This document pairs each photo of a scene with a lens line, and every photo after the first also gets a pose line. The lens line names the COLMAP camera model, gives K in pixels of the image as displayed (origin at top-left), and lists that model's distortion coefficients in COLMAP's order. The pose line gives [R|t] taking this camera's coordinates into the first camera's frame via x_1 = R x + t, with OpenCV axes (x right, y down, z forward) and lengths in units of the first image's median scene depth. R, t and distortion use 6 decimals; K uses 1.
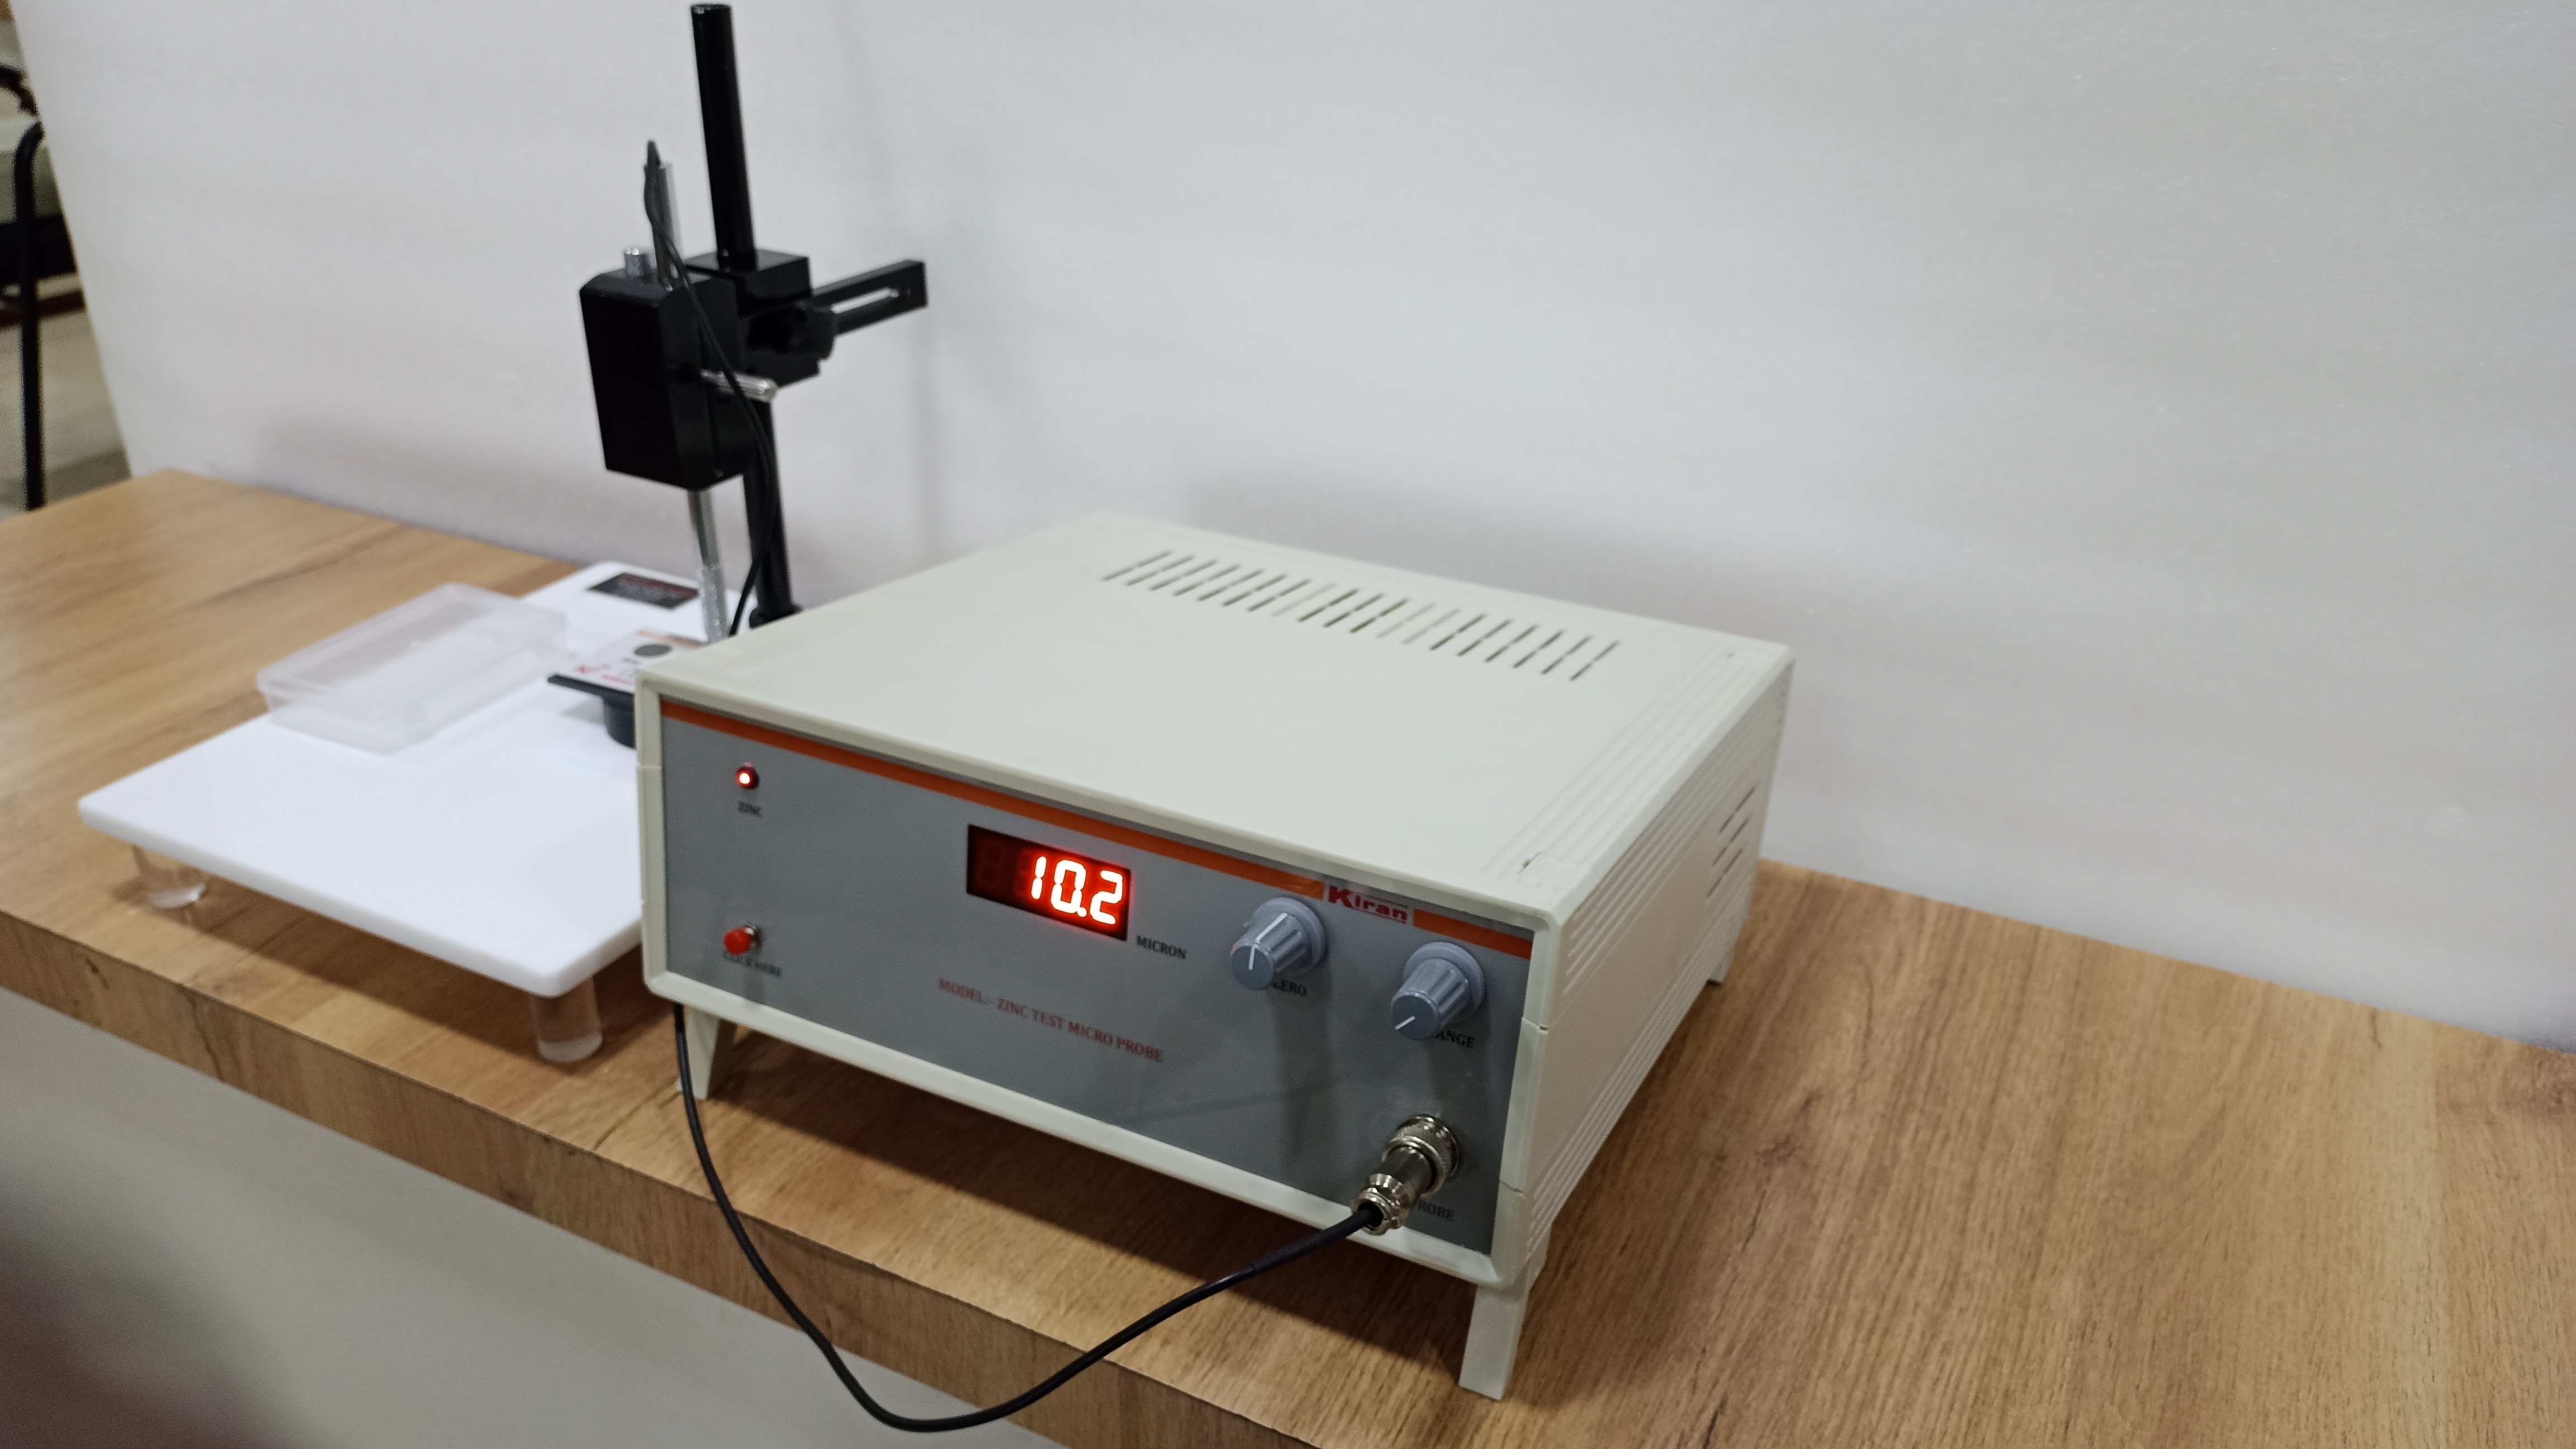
lens RADIAL K [[1893.4, 0, 1307.7], [0, 1893.4, 711.1], [0, 0, 1]] dist [0.038200, -0.057359]
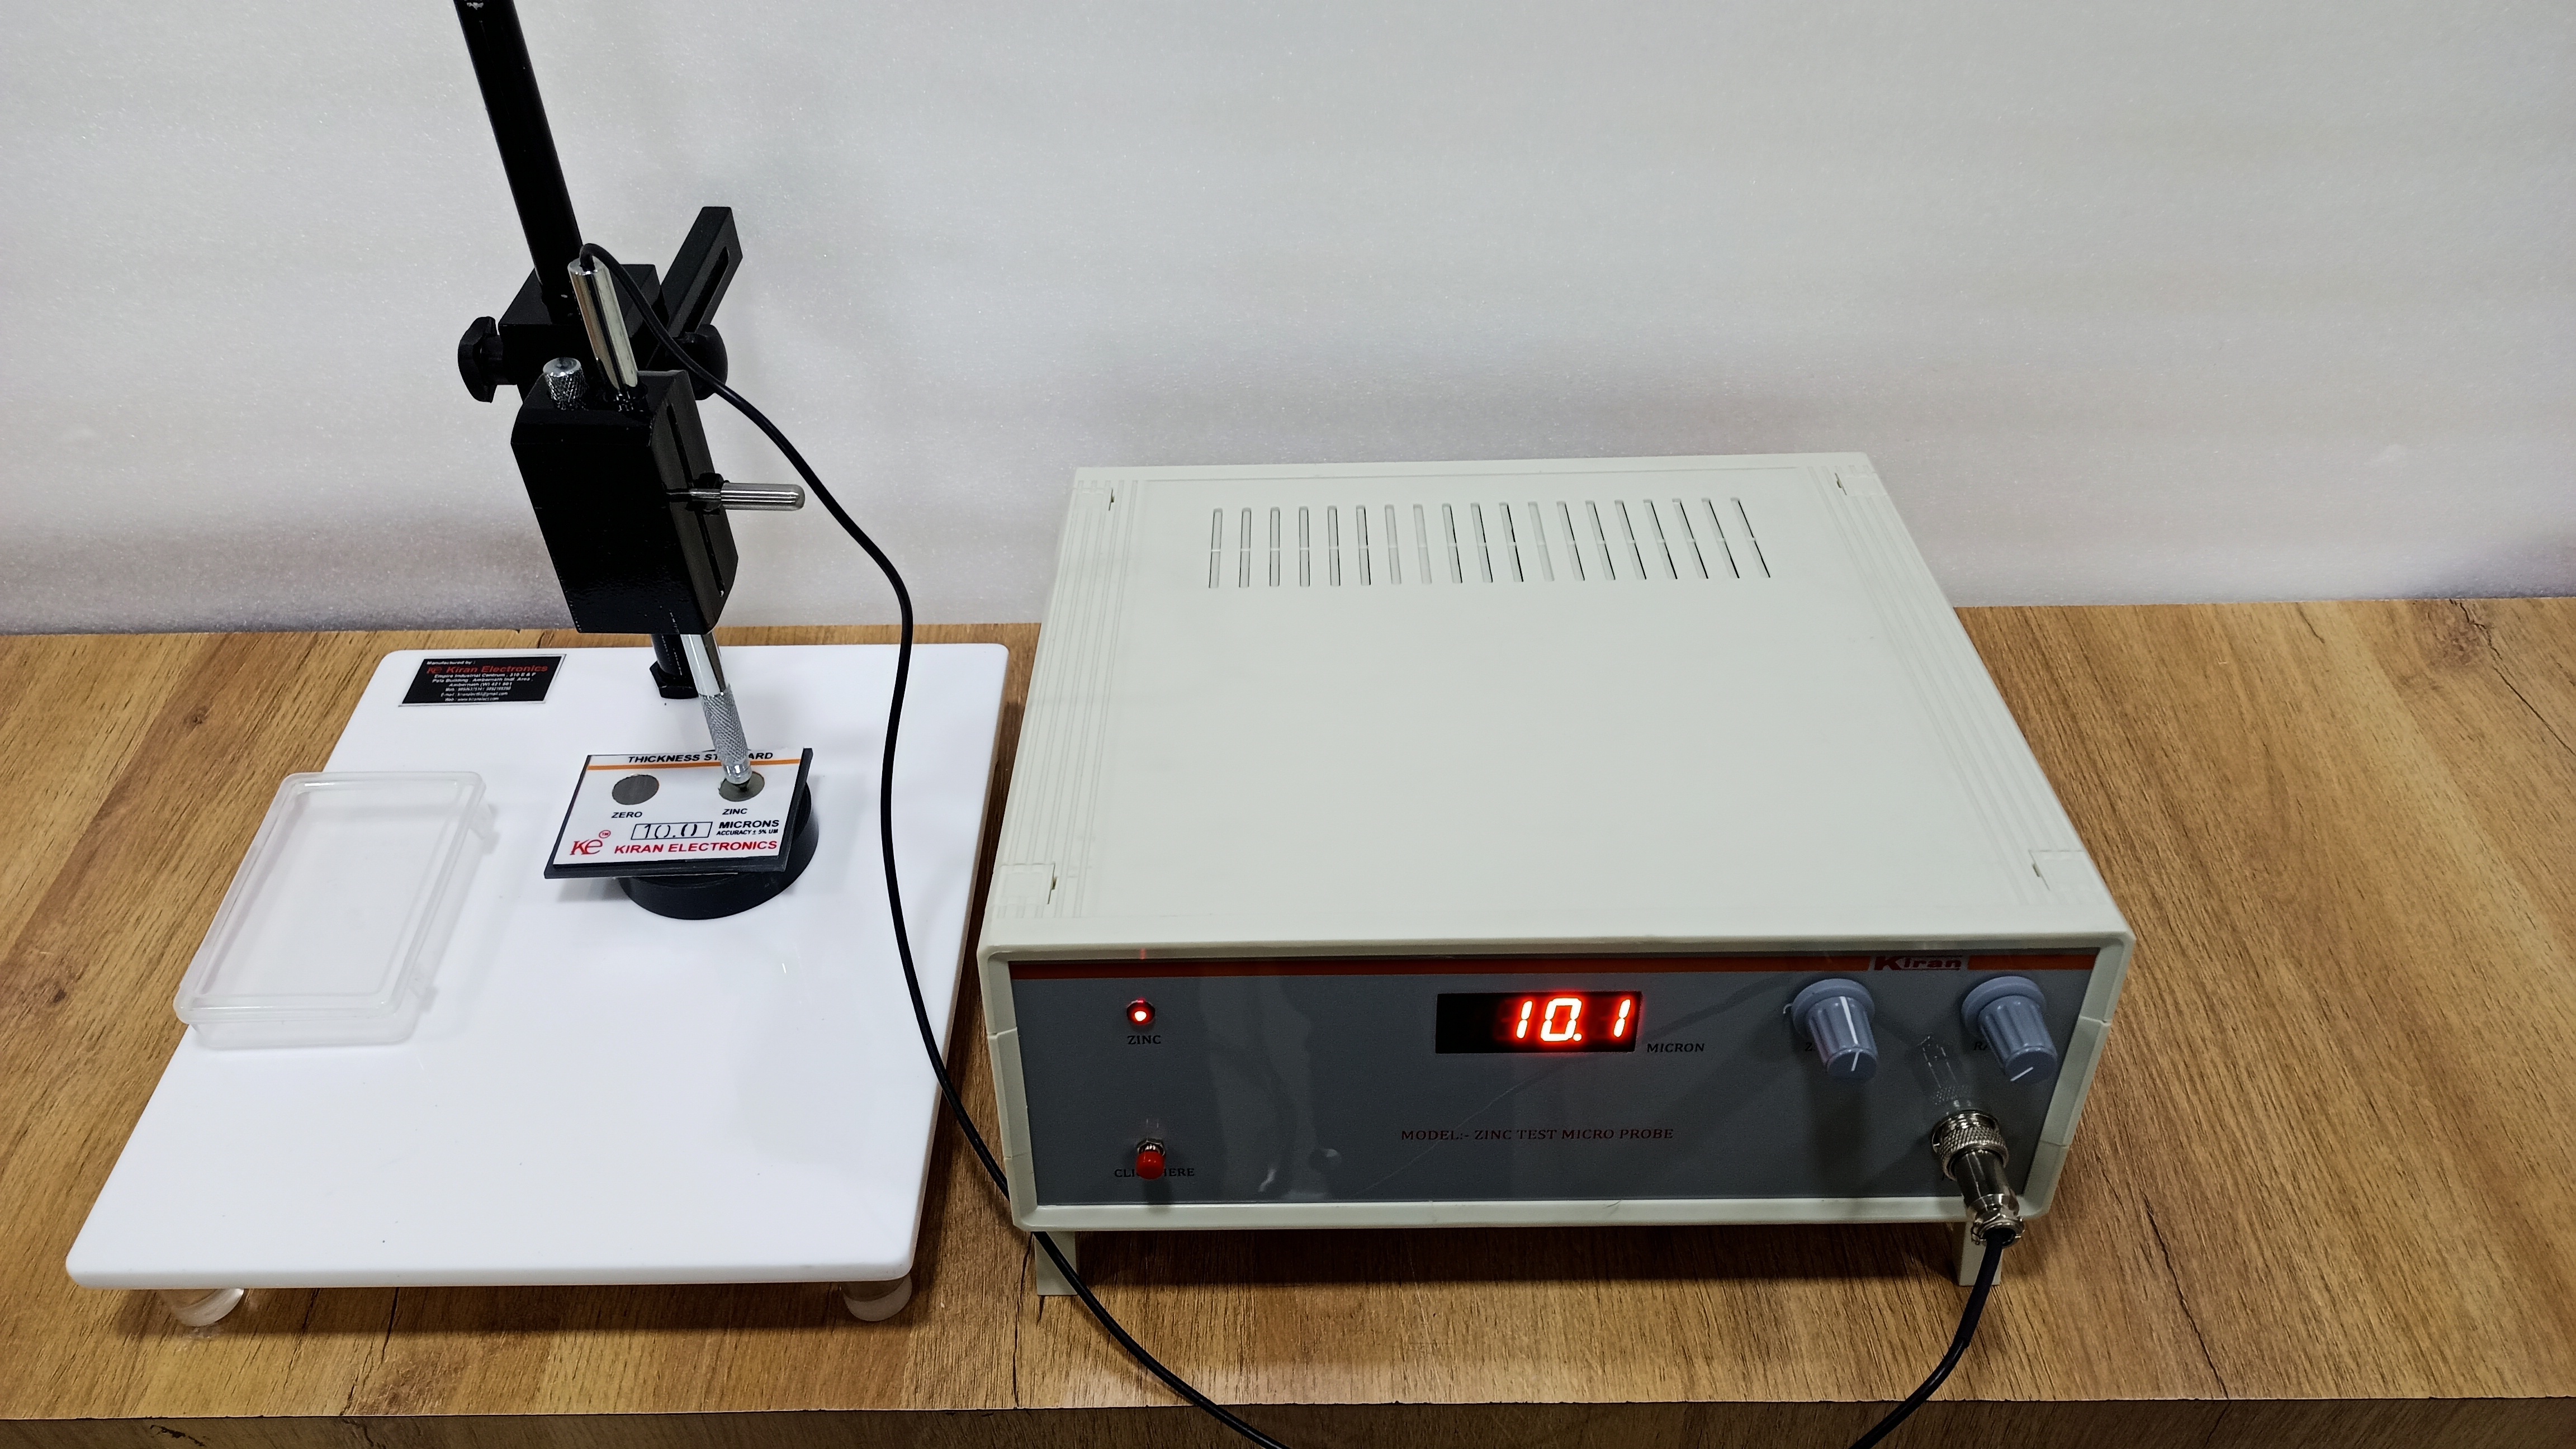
lens RADIAL K [[1893.4, 0, 1284.5], [0, 1893.4, 684.5], [0, 0, 1]] dist [0.038200, -0.057359]
pose [[0.893720, -0.323609, 0.310710, -0.442710], [0.229724, 0.925007, 0.302635, -0.346030], [-0.385345, -0.199093, 0.901039, 0.199003]]
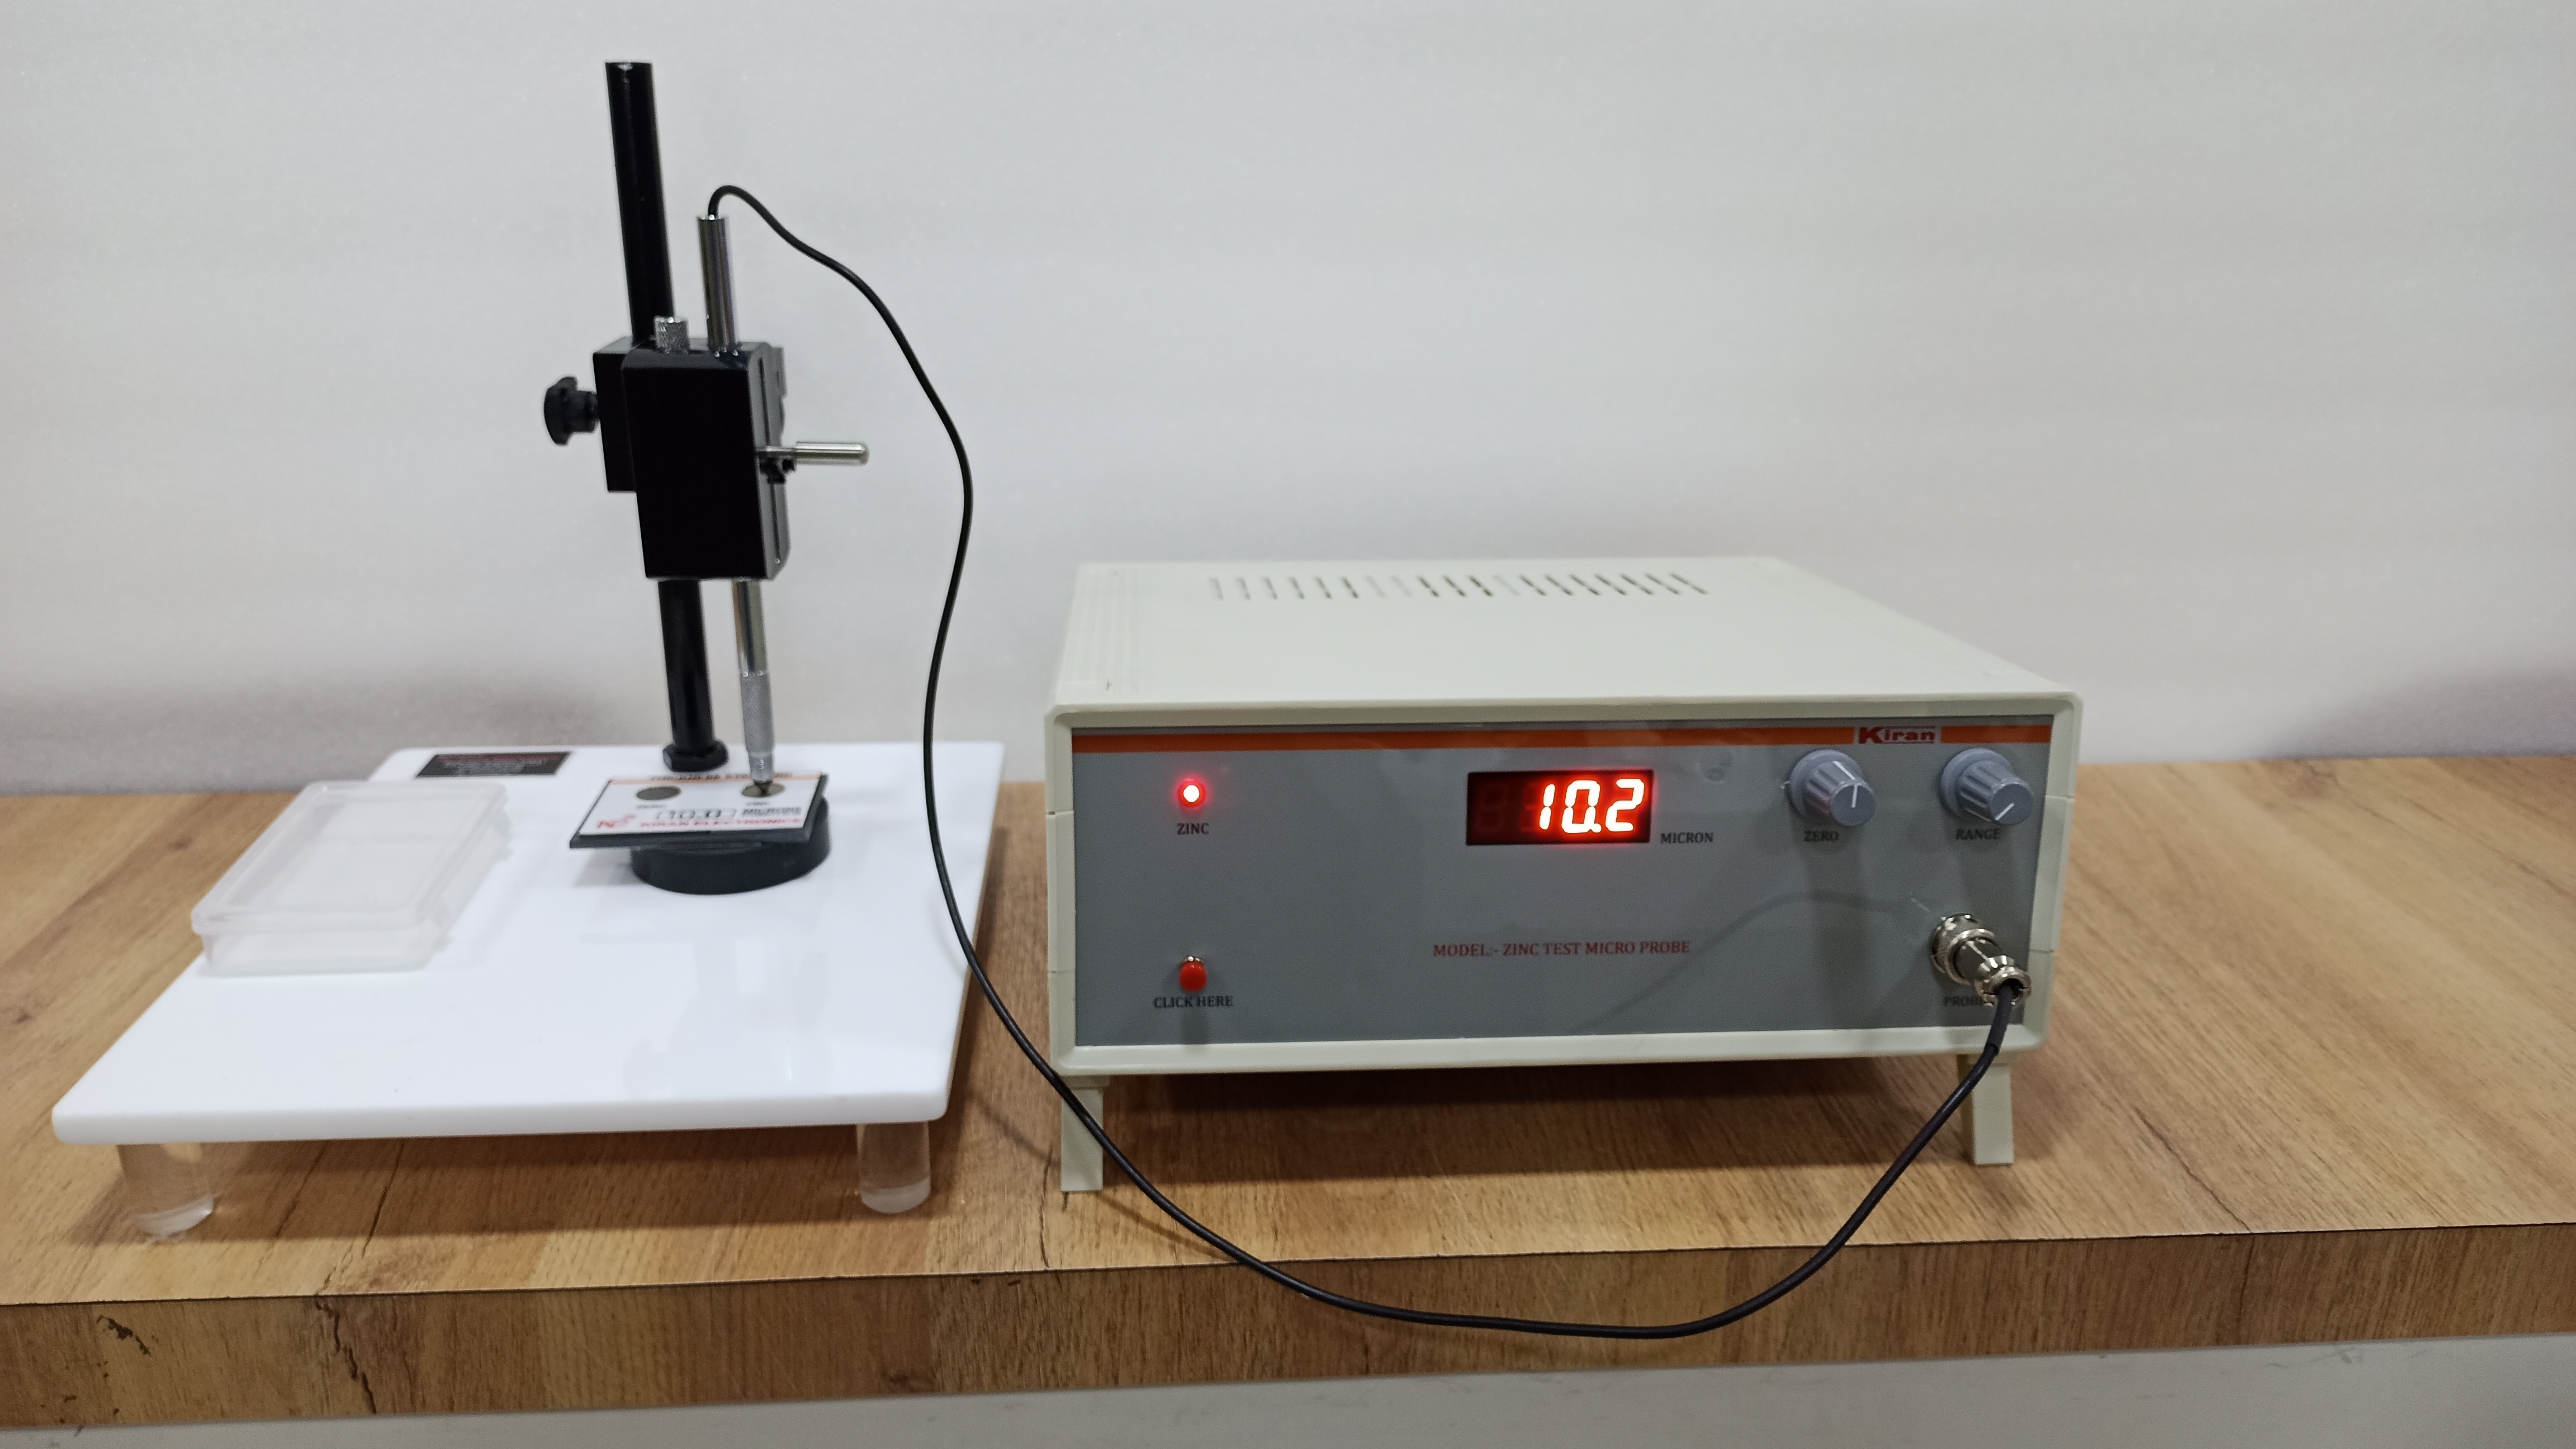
lens RADIAL K [[1893.4, 0, 1283.5], [0, 1893.4, 702.7], [0, 0, 1]] dist [0.038200, -0.057359]
pose [[0.860178, -0.180984, 0.476801, -0.668931], [0.228770, 0.972505, -0.043571, 0.040439], [-0.455806, 0.146556, 0.877931, 0.141982]]
